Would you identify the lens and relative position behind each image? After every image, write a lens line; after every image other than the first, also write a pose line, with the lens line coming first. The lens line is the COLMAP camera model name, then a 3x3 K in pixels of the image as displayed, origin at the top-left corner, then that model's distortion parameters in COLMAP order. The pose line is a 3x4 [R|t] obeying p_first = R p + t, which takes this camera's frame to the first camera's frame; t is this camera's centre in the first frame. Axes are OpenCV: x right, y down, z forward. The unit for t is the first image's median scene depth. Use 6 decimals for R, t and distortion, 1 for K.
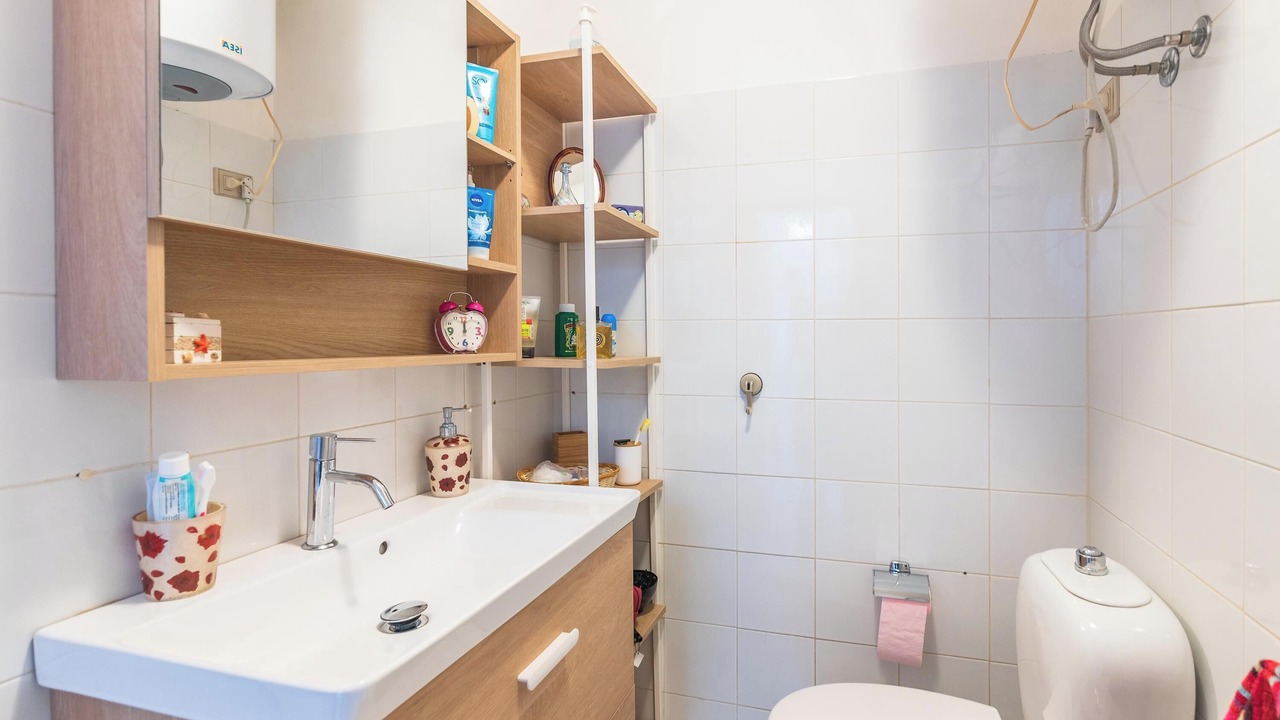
lens RADIAL K [[689.4, 0, 641.5], [0, 689.4, 346.2], [0, 0, 1]] dist [0.033046, -0.005527]
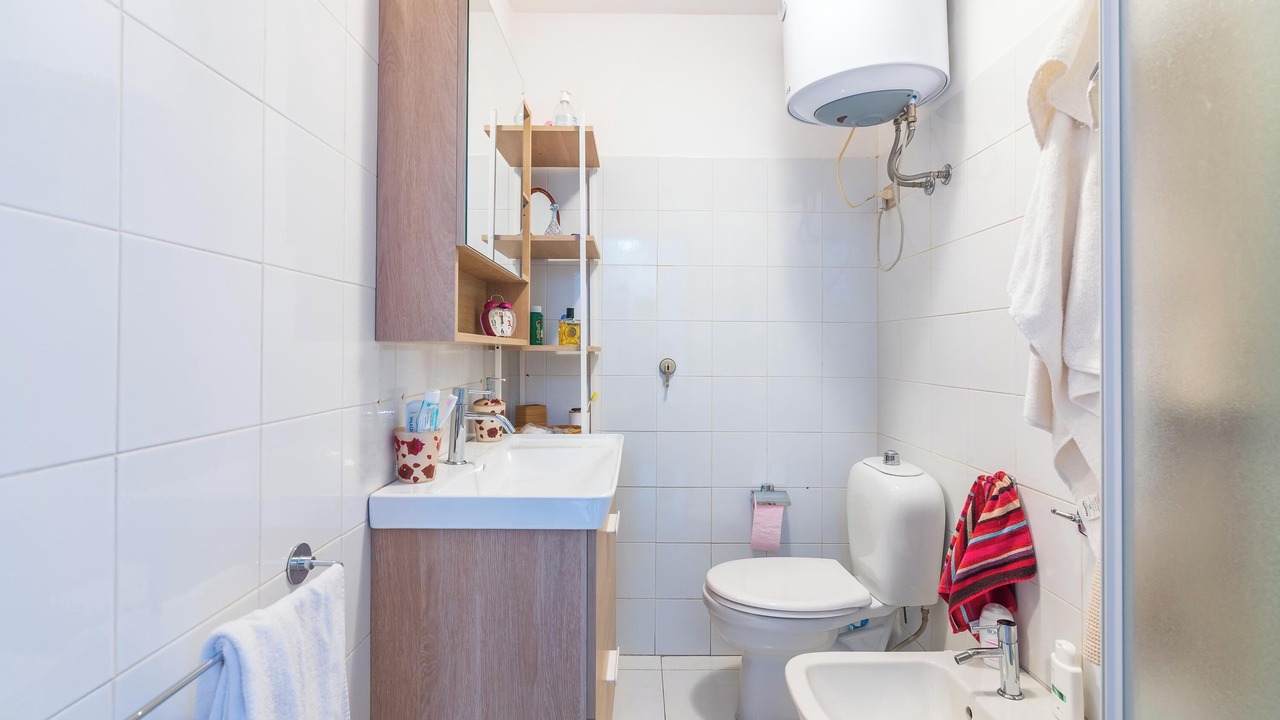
lens RADIAL K [[638.5, 0, 631.0], [0, 638.5, 352.2], [0, 0, 1]] dist [-0.001996, -0.001398]
pose [[0.961091, 0.006499, 0.276155, -0.462323], [-0.006086, 0.999979, -0.002353, 0.049793], [-0.276164, 0.000581, 0.961110, -0.391424]]
